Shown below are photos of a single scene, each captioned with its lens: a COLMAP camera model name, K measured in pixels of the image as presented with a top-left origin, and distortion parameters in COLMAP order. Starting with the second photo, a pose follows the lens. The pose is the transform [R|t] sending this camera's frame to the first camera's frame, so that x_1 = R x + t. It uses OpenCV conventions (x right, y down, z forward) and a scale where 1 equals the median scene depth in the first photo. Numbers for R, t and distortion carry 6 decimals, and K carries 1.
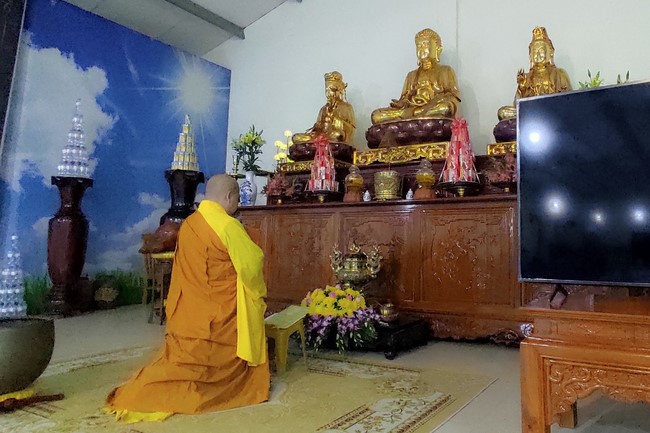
lens RADIAL K [[517.7, 0, 363.5], [0, 517.7, 214.6], [0, 0, 1]] dist [-0.037079, 0.002593]
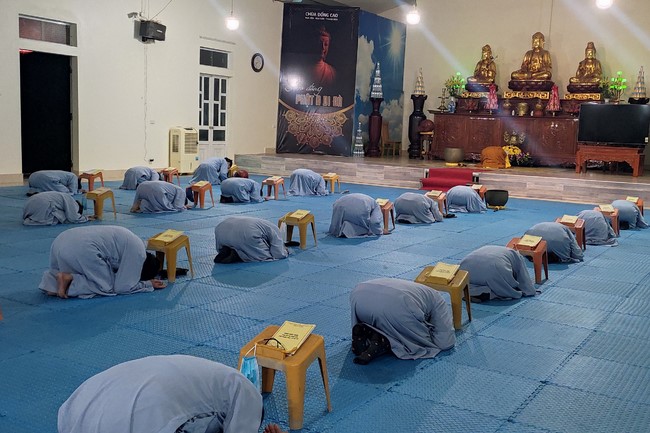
lens RADIAL K [[517.7, 0, 363.5], [0, 517.7, 214.6], [0, 0, 1]] dist [-0.037079, 0.002593]
pose [[0.997985, 0.040693, -0.048676, -0.556141], [-0.029008, 0.974992, 0.220340, -0.079373], [0.056425, -0.218485, 0.974208, -1.529347]]
